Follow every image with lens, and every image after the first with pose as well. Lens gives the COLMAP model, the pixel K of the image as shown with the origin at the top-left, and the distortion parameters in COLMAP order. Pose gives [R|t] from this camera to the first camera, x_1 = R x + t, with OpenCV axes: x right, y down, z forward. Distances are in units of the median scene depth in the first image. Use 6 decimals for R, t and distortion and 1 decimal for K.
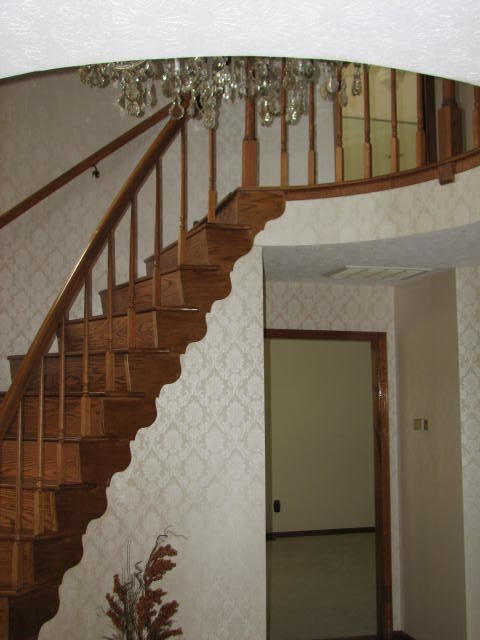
lens RADIAL K [[786.8, 0, 240.3], [0, 786.8, 332.7], [0, 0, 1]] dist [-0.114624, 0.028317]
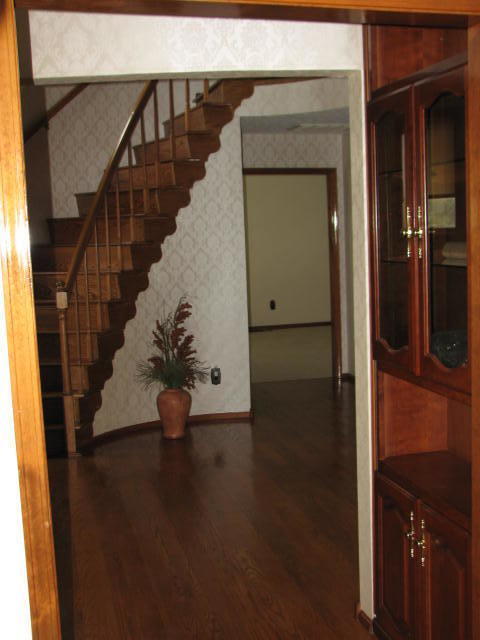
lens RADIAL K [[786.8, 0, 240.3], [0, 786.8, 332.7], [0, 0, 1]] dist [-0.114624, 0.028317]
pose [[0.999310, -0.027210, -0.025277, 0.057884], [0.032009, 0.976168, 0.214642, -0.025256], [0.018834, -0.215303, 0.976366, -0.604082]]
